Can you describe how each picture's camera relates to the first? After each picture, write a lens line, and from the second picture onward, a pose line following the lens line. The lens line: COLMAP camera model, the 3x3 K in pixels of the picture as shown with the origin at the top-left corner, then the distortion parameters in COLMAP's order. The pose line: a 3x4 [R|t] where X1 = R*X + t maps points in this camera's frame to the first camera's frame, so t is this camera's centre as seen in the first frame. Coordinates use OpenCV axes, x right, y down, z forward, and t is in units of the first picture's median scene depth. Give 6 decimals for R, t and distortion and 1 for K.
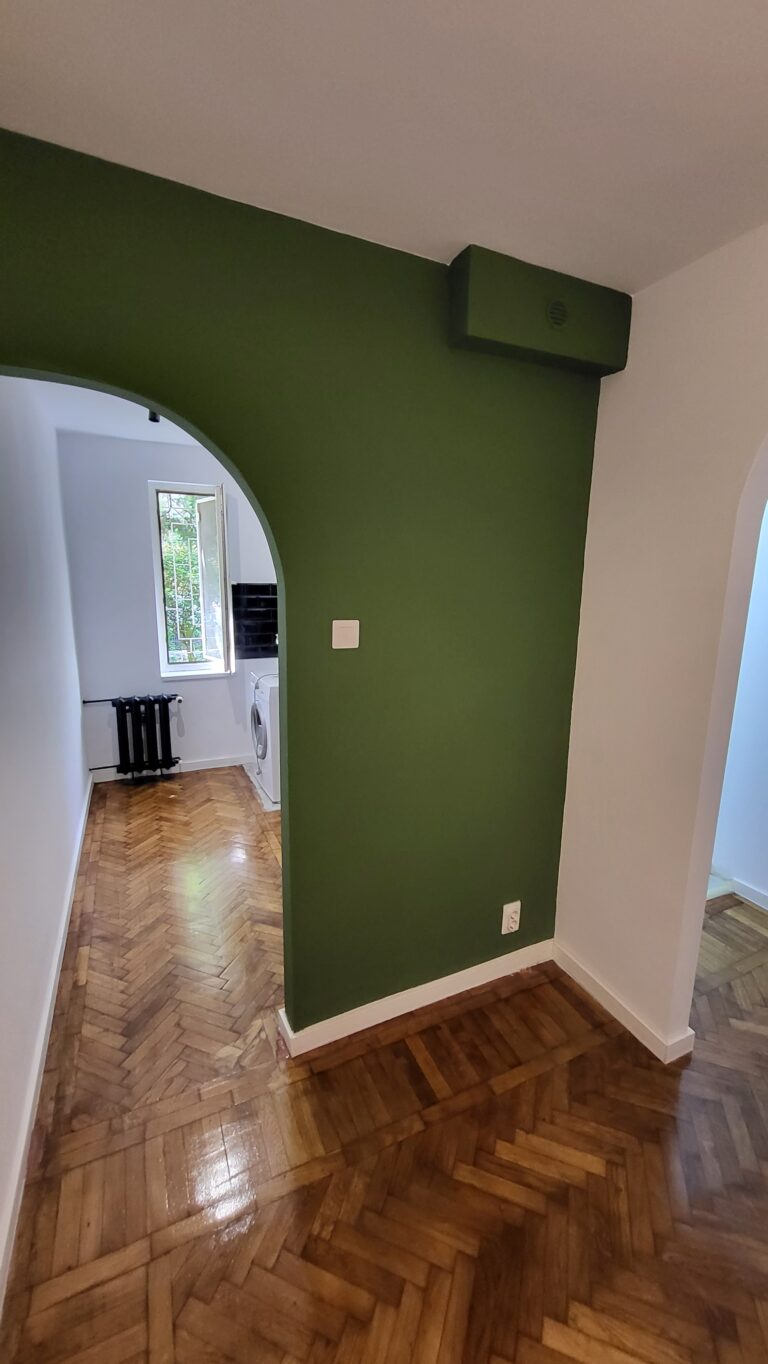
lens RADIAL K [[541.5, 0, 382.8], [0, 541.5, 676.8], [0, 0, 1]] dist [-0.000462, -0.000163]
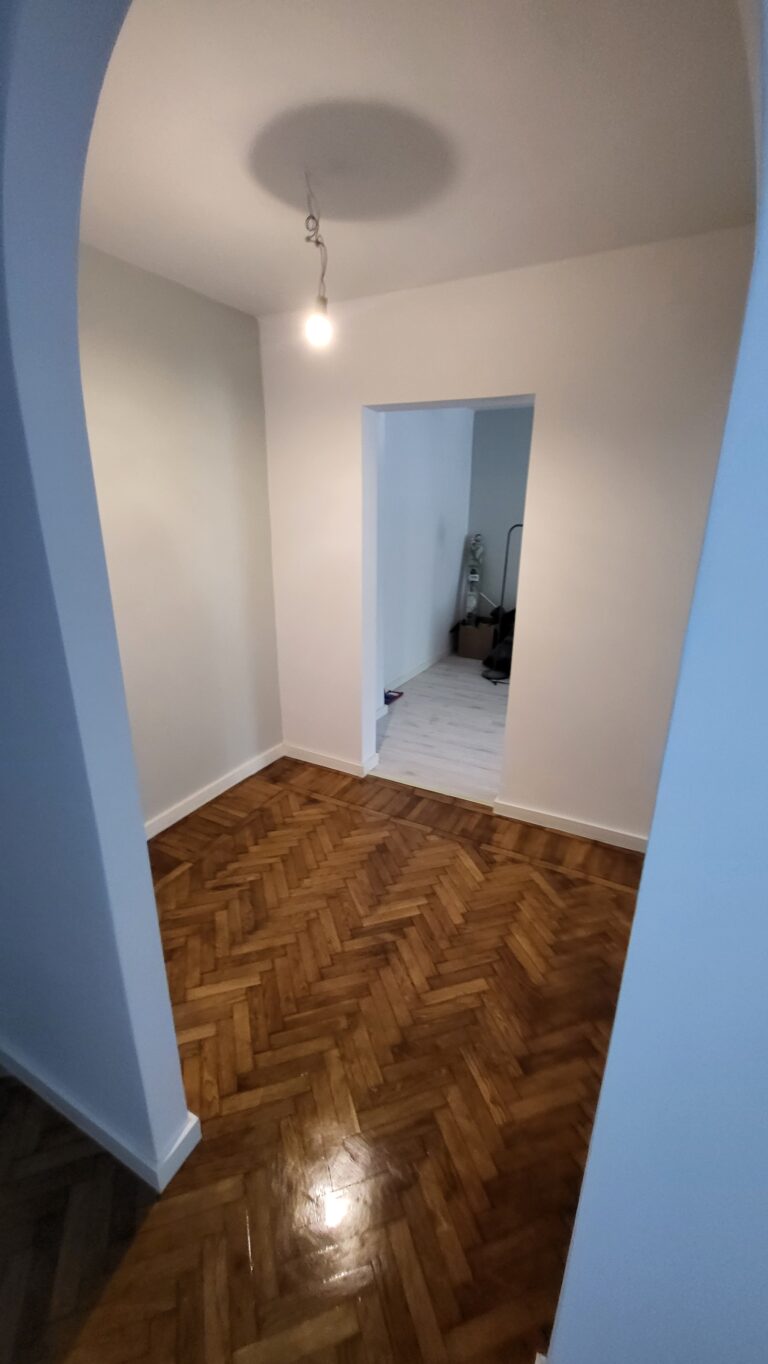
lens RADIAL K [[541.5, 0, 384.0], [0, 541.5, 680.9], [0, 0, 1]] dist [-0.000462, -0.000163]
pose [[-0.790387, 0.164523, -0.590102, 1.281144], [-0.141270, 0.888351, 0.436894, -0.240900], [0.596097, 0.428679, -0.678898, 1.457244]]
